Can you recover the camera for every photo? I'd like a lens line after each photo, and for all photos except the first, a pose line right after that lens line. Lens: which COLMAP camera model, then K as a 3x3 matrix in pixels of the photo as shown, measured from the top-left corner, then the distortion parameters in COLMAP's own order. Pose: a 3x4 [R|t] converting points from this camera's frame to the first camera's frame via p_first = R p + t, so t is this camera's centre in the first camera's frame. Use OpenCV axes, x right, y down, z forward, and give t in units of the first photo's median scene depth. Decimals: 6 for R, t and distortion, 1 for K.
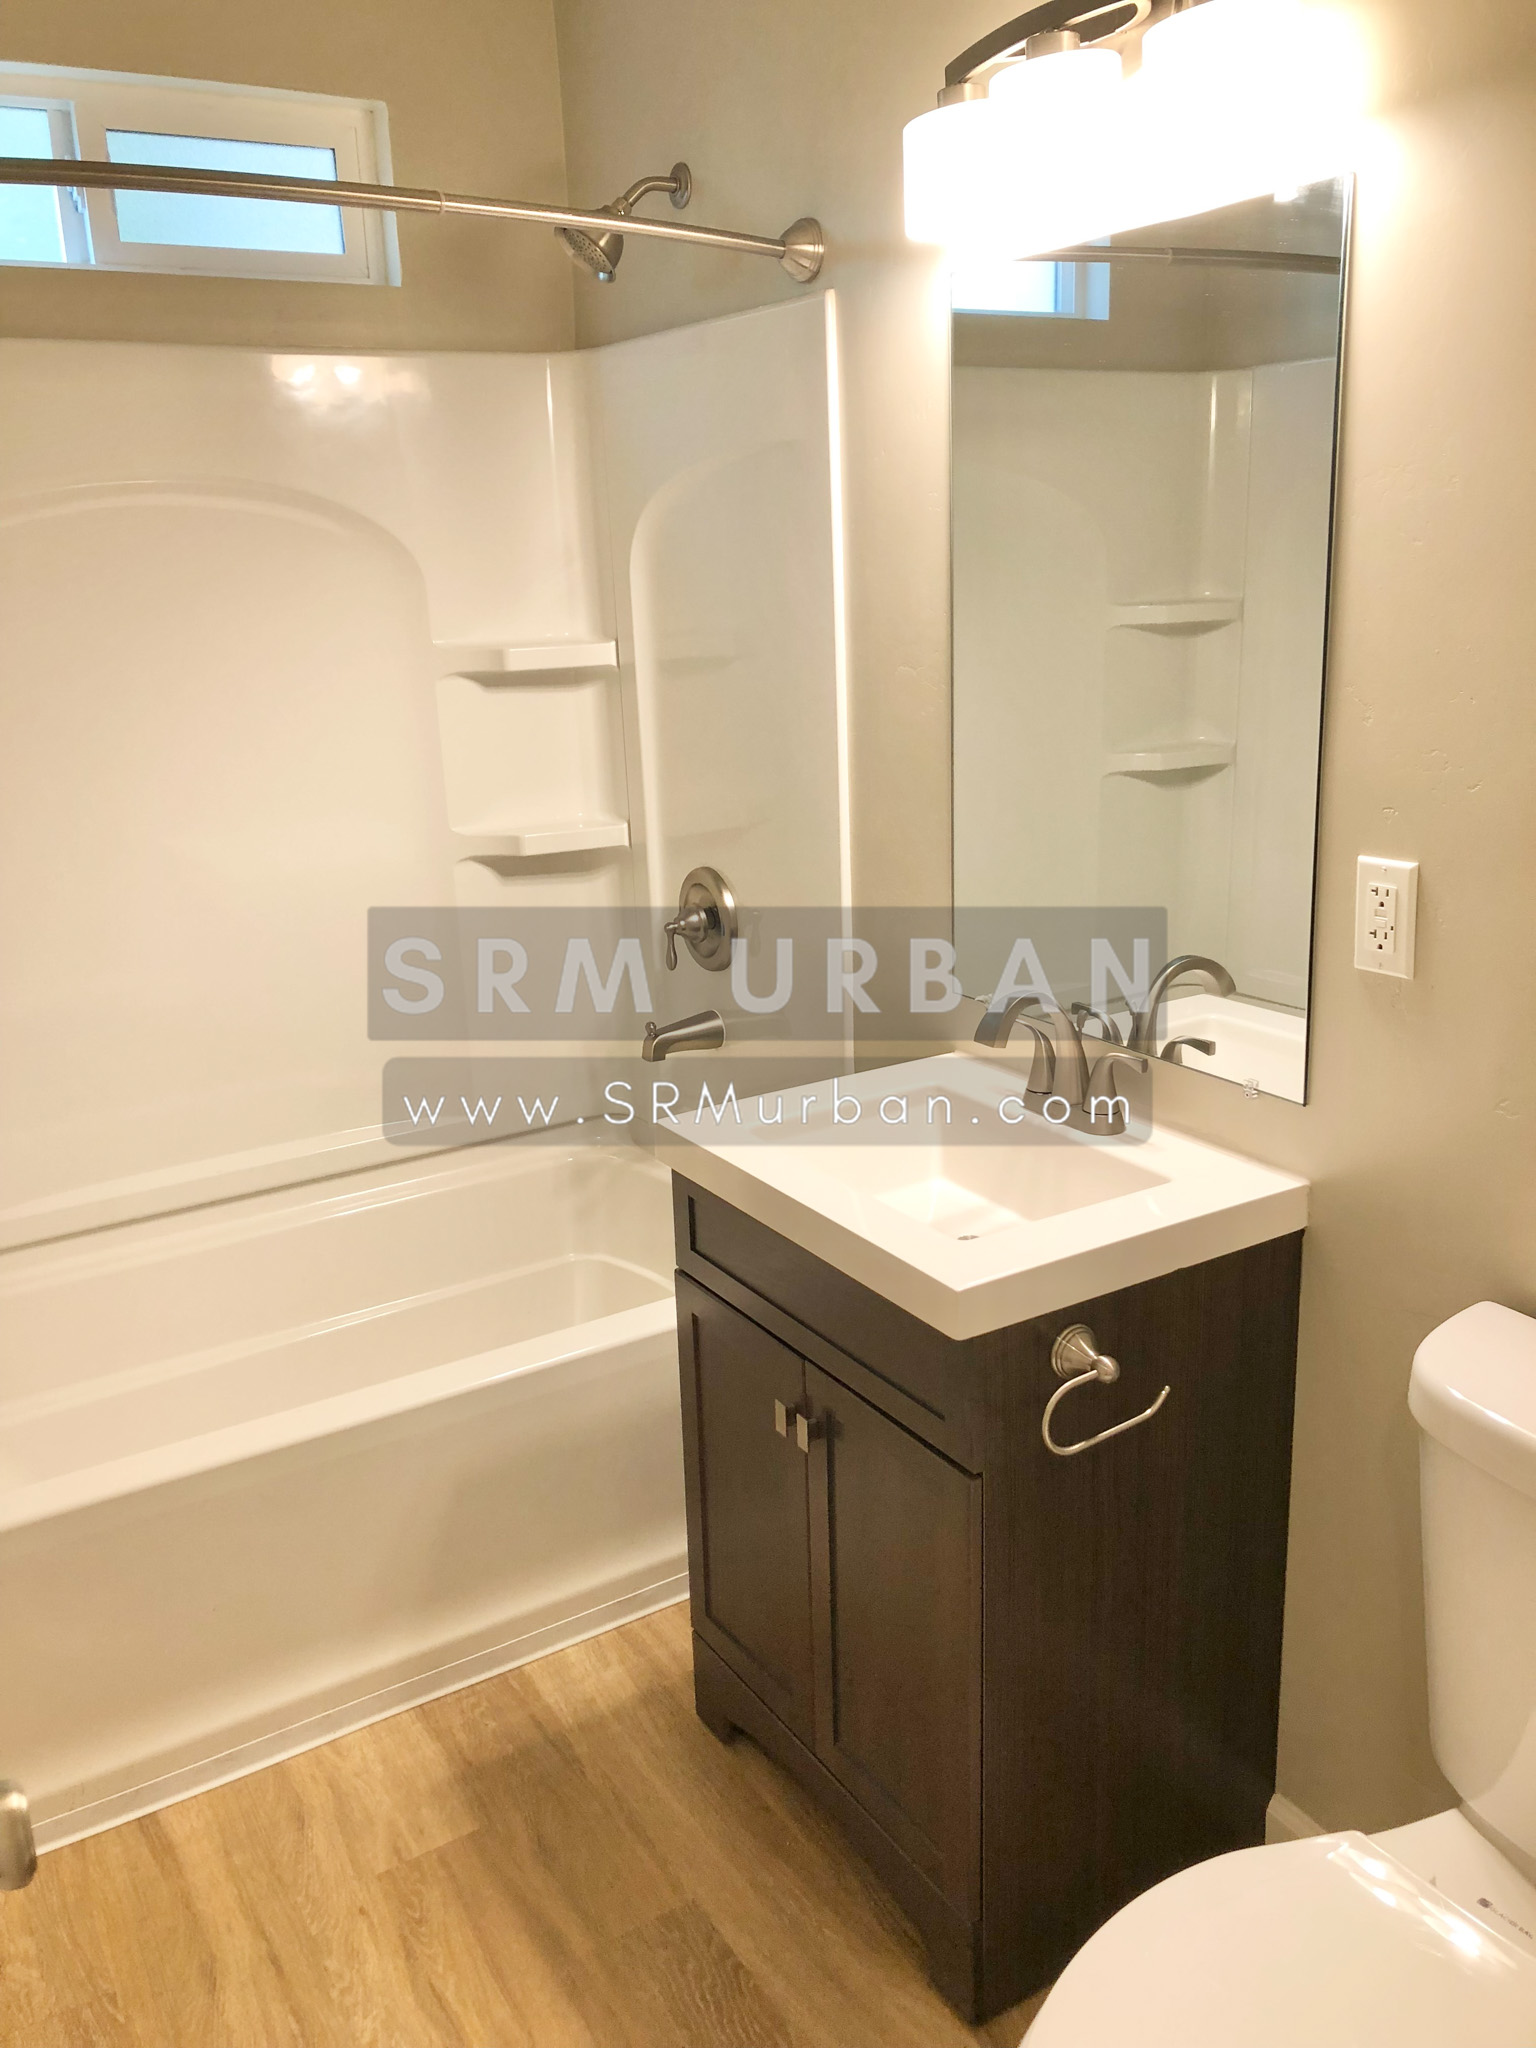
lens RADIAL K [[1675.9, 0, 769.5], [0, 1675.9, 1014.6], [0, 0, 1]] dist [0.047189, -0.046501]
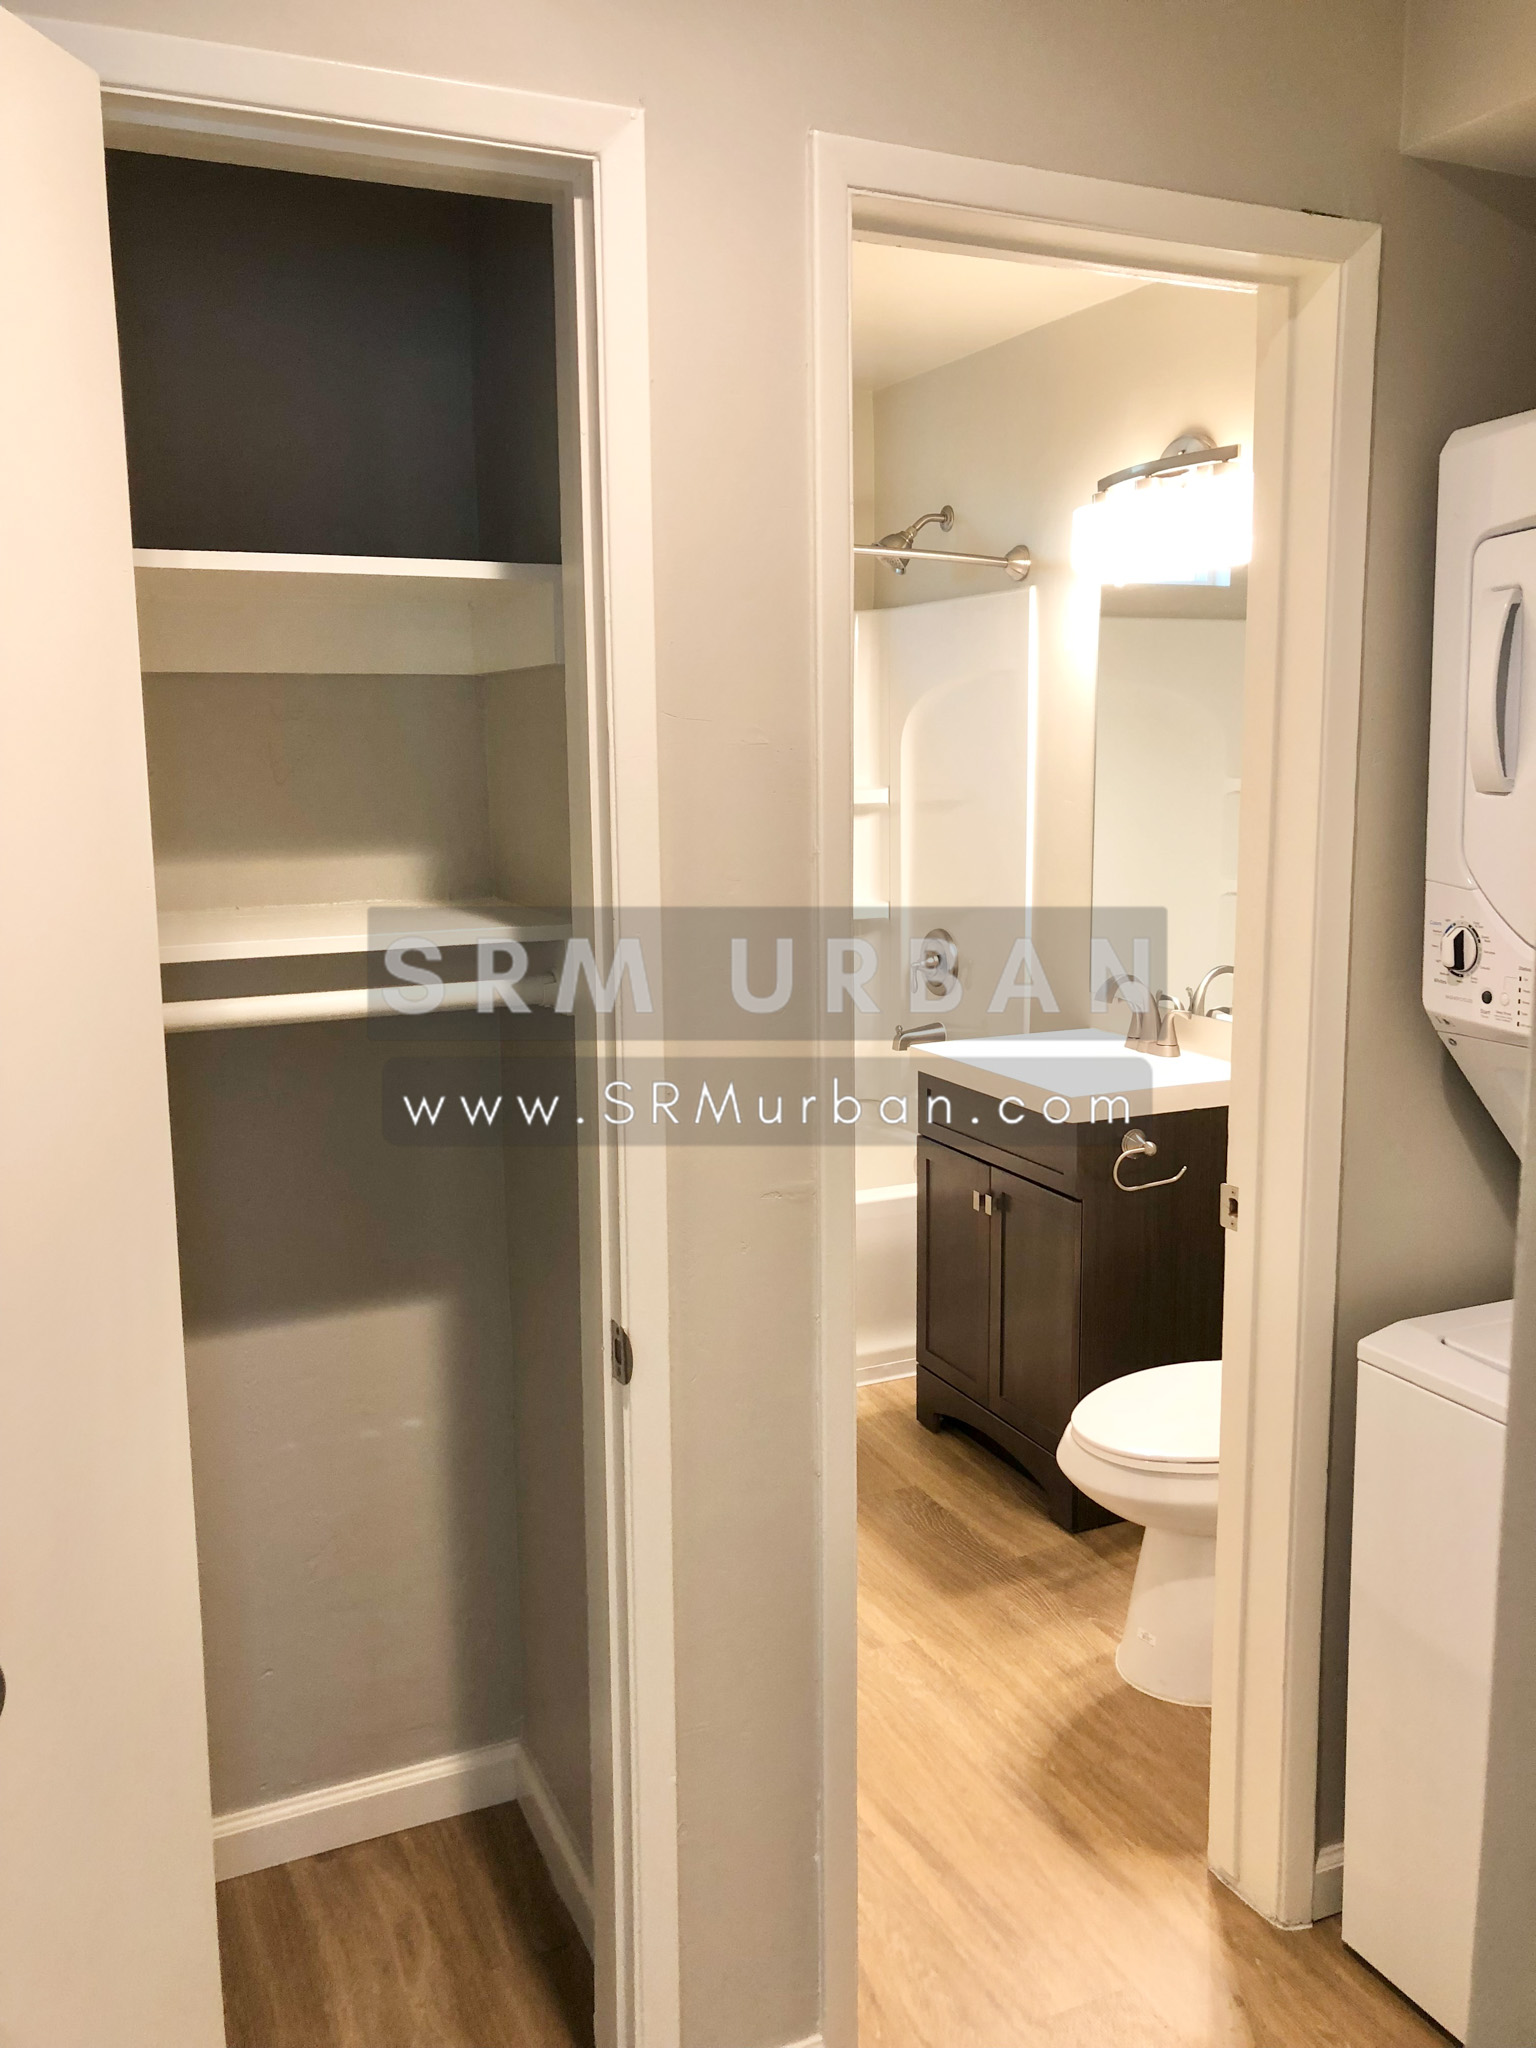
lens RADIAL K [[1675.9, 0, 777.6], [0, 1675.9, 1013.0], [0, 0, 1]] dist [0.047189, -0.046501]
pose [[0.992020, 0.042610, -0.118666, -0.000532], [-0.054995, 0.993147, -0.103127, 0.212666], [0.113458, 0.108830, 0.987564, -0.738604]]
